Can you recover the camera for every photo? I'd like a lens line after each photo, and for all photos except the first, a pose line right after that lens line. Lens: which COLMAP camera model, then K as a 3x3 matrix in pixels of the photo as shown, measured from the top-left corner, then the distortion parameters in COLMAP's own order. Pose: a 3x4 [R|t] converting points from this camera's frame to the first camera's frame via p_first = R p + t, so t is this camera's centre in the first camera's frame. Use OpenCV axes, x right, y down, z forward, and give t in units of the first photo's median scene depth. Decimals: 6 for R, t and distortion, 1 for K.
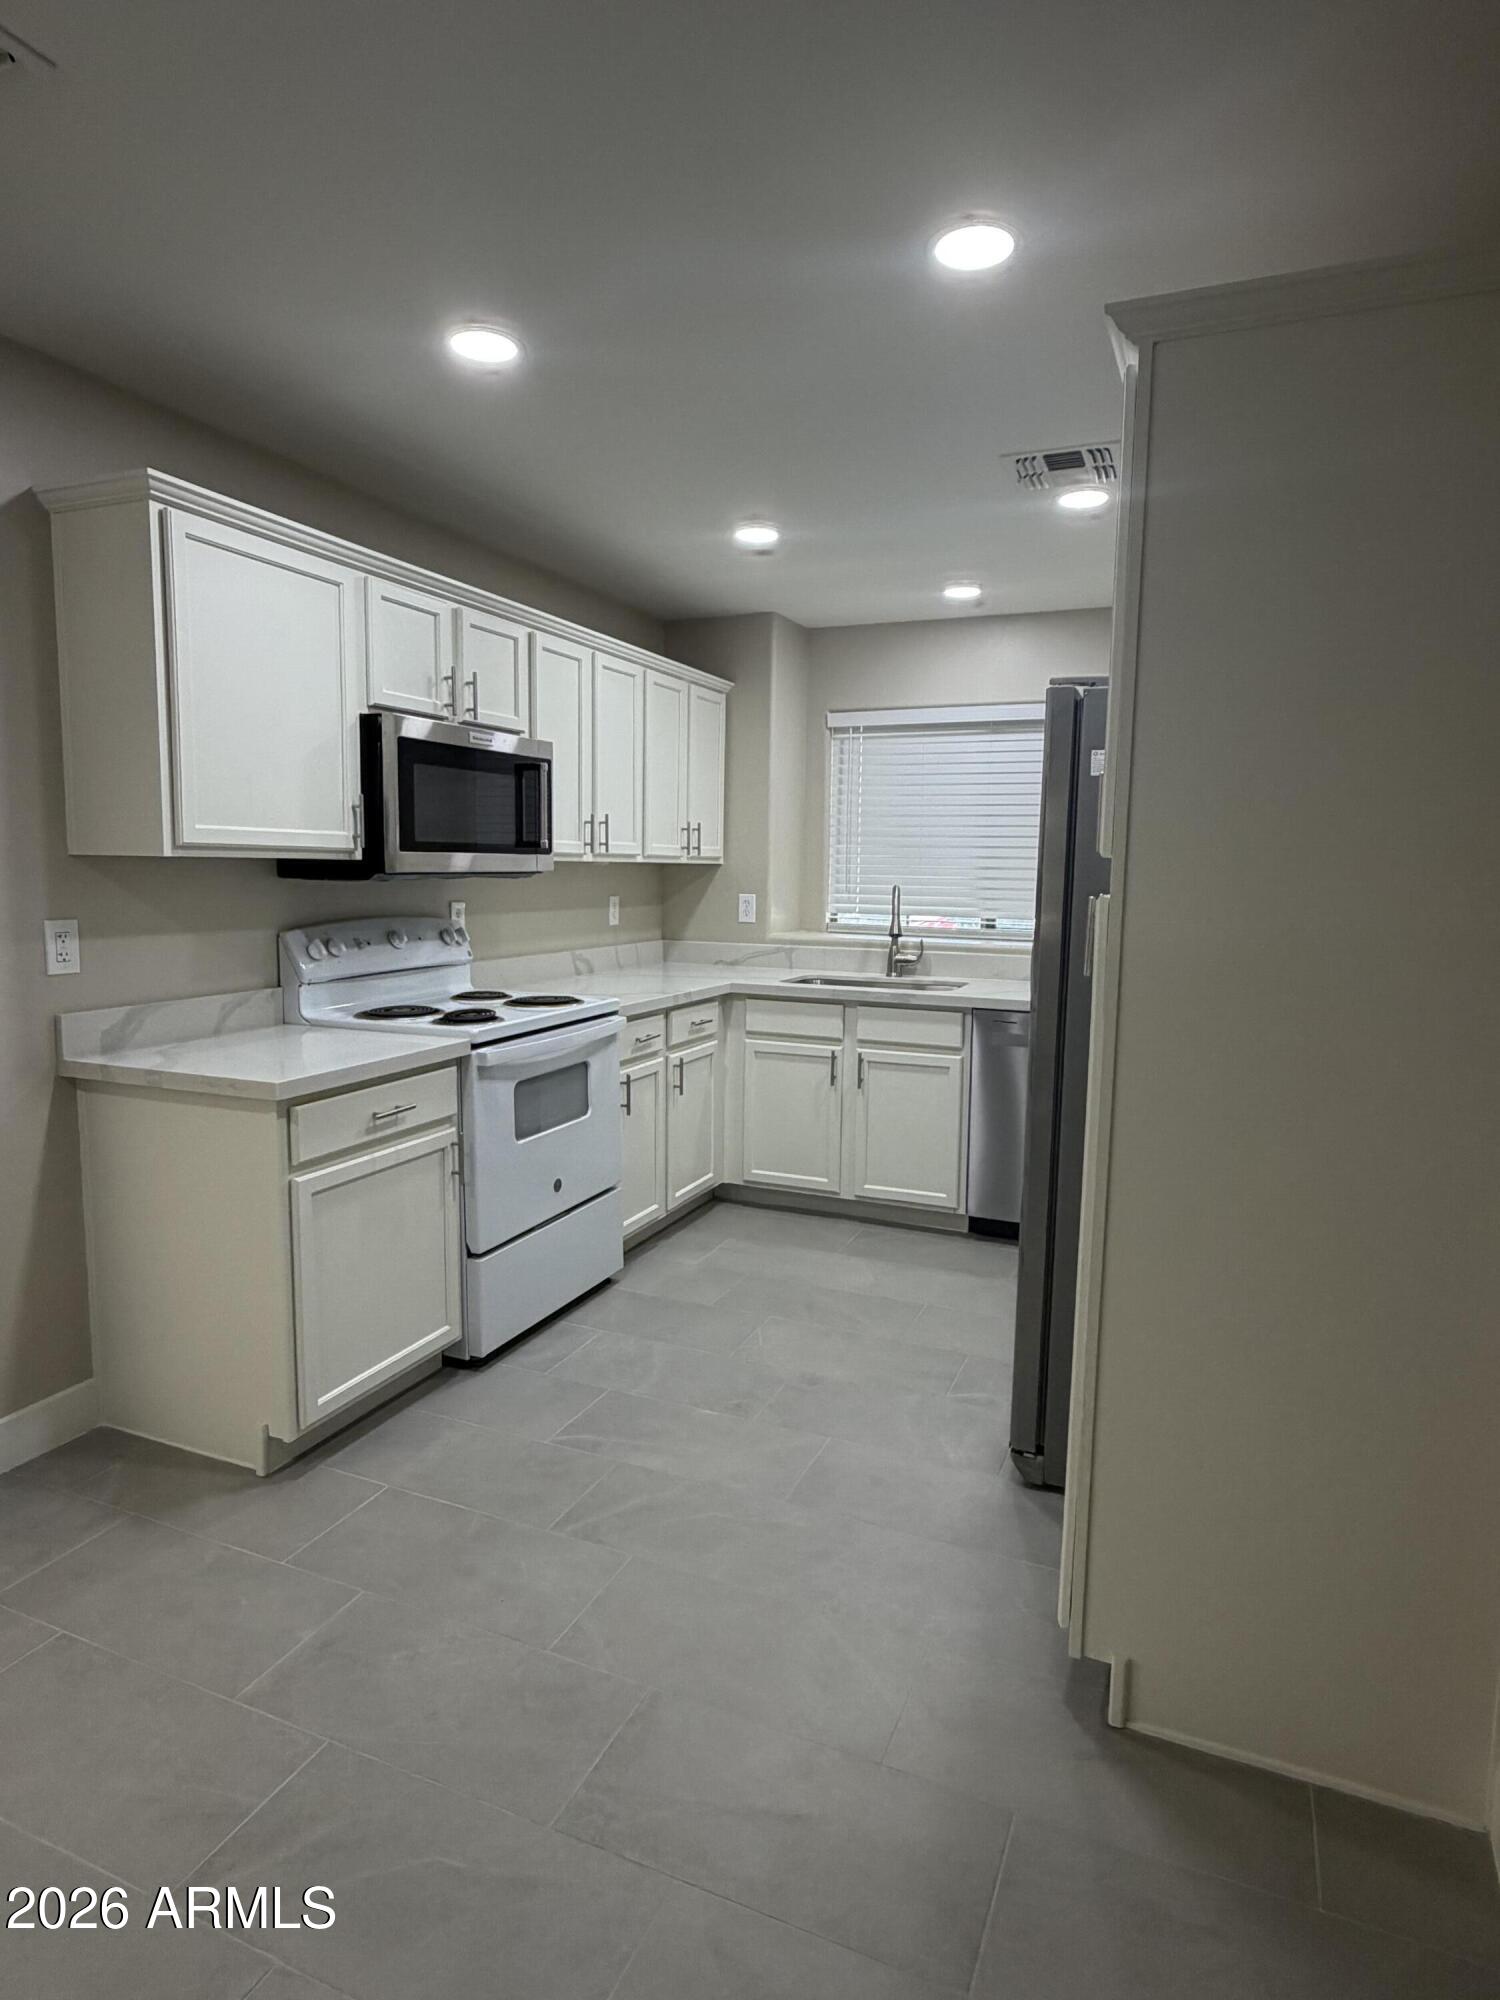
lens RADIAL K [[1141.9, 0, 750.9], [0, 1141.9, 995.5], [0, 0, 1]] dist [-0.006799, 0.002334]
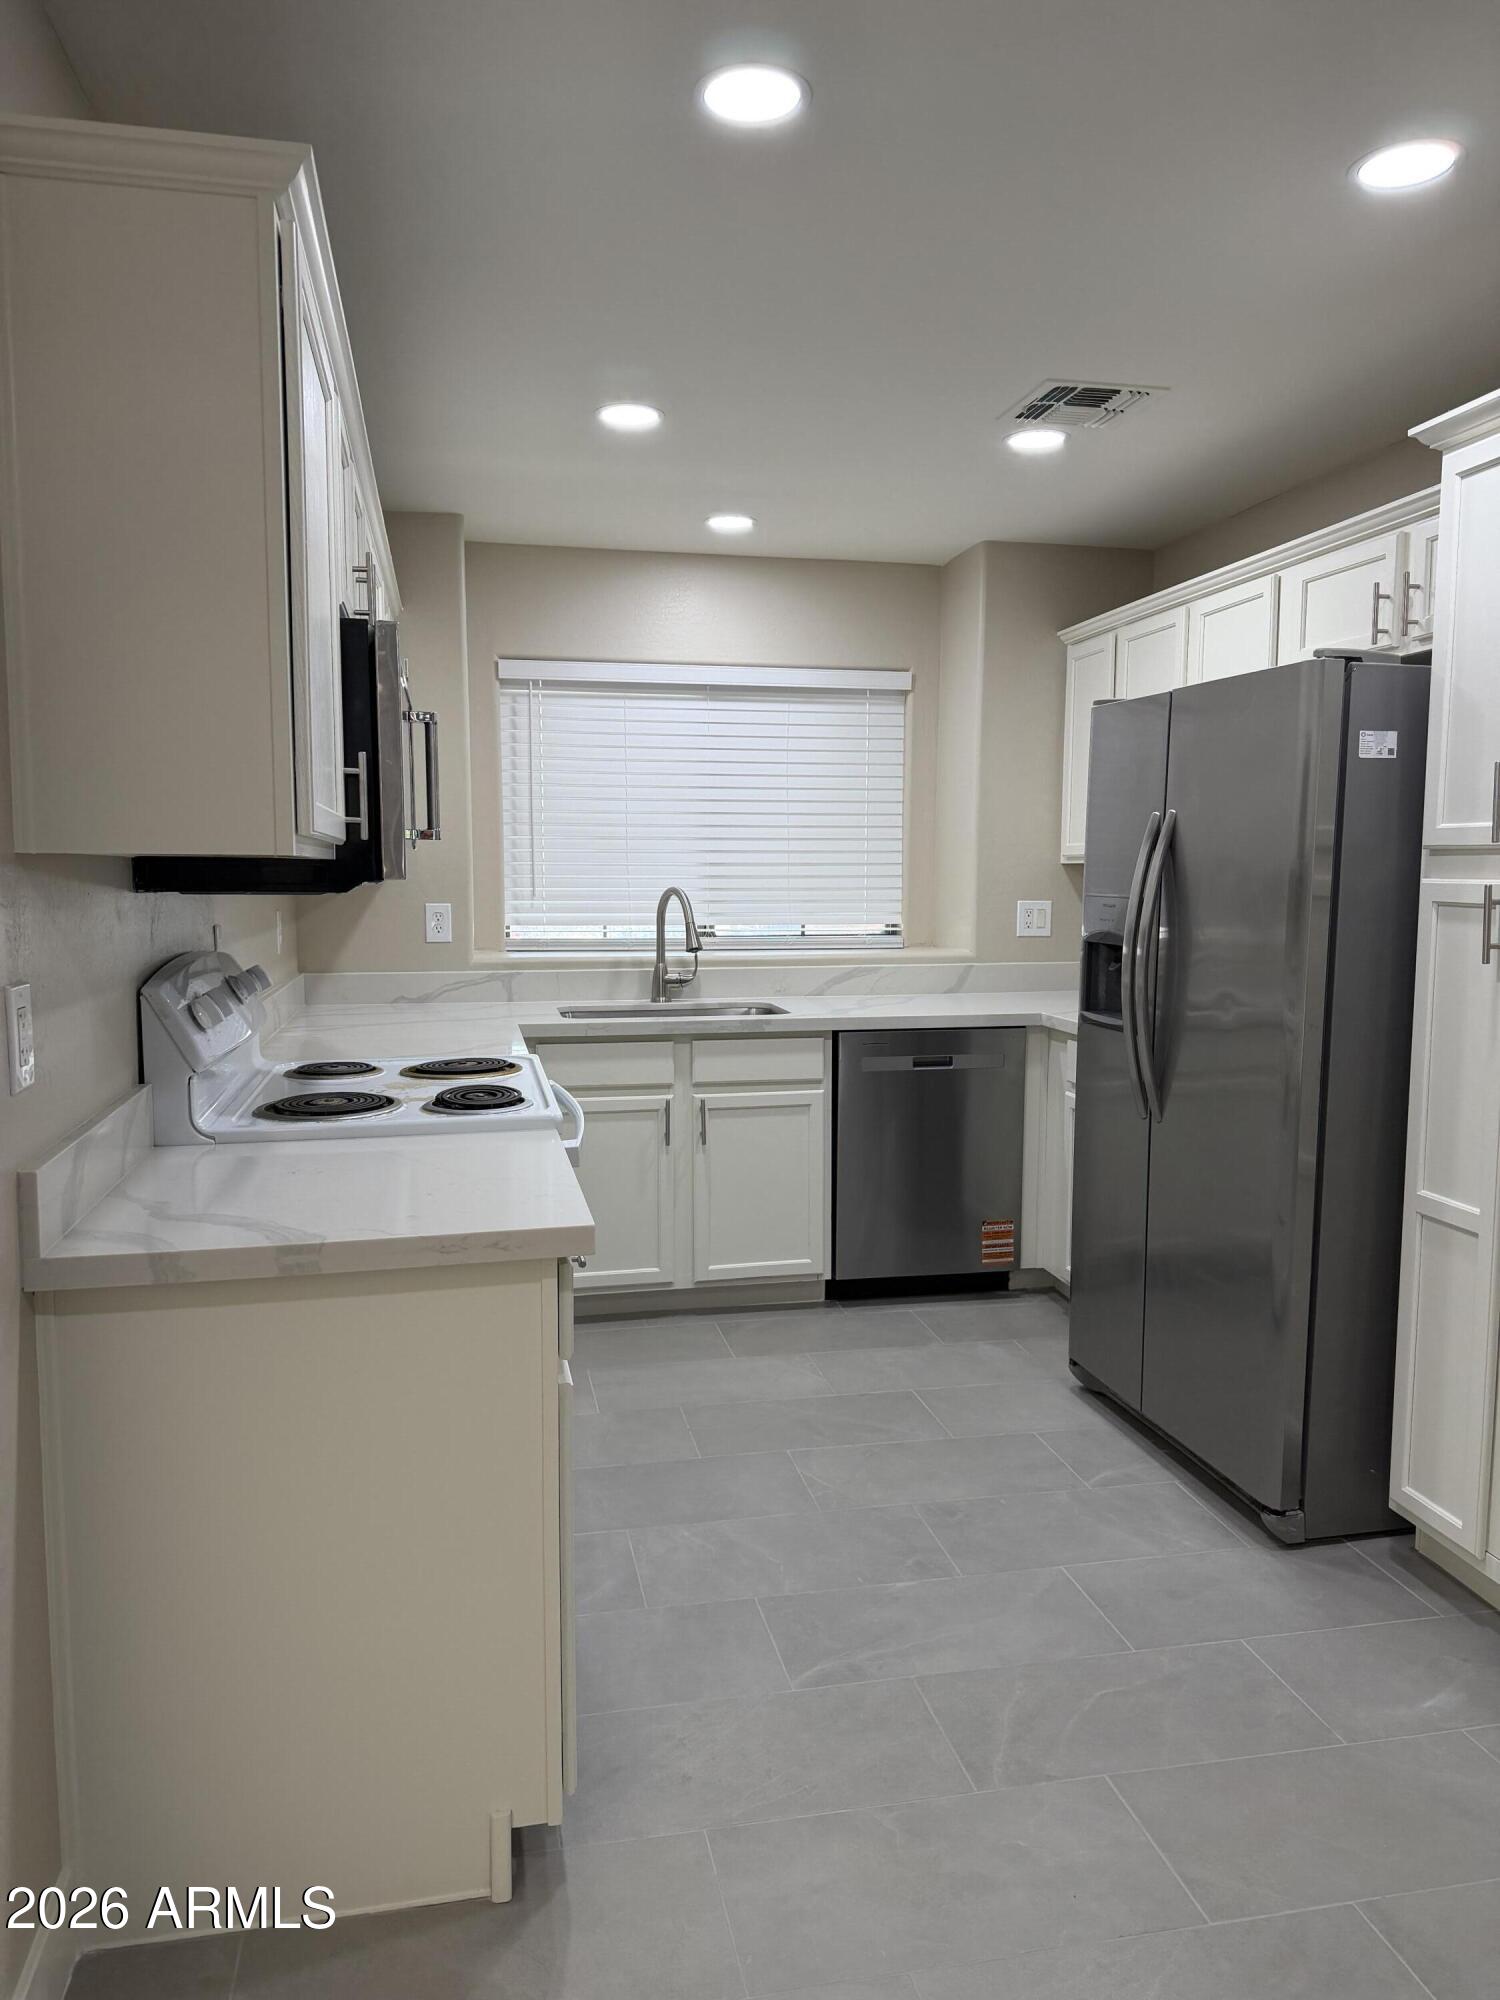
lens RADIAL K [[1405.2, 0, 750.8], [0, 1405.2, 1006.9], [0, 0, 1]] dist [0.061915, -0.014029]
pose [[0.815671, -0.070408, 0.574216, -0.417245], [0.075834, 0.997015, 0.014527, -0.024240], [-0.573524, 0.031696, 0.818575, 0.179858]]
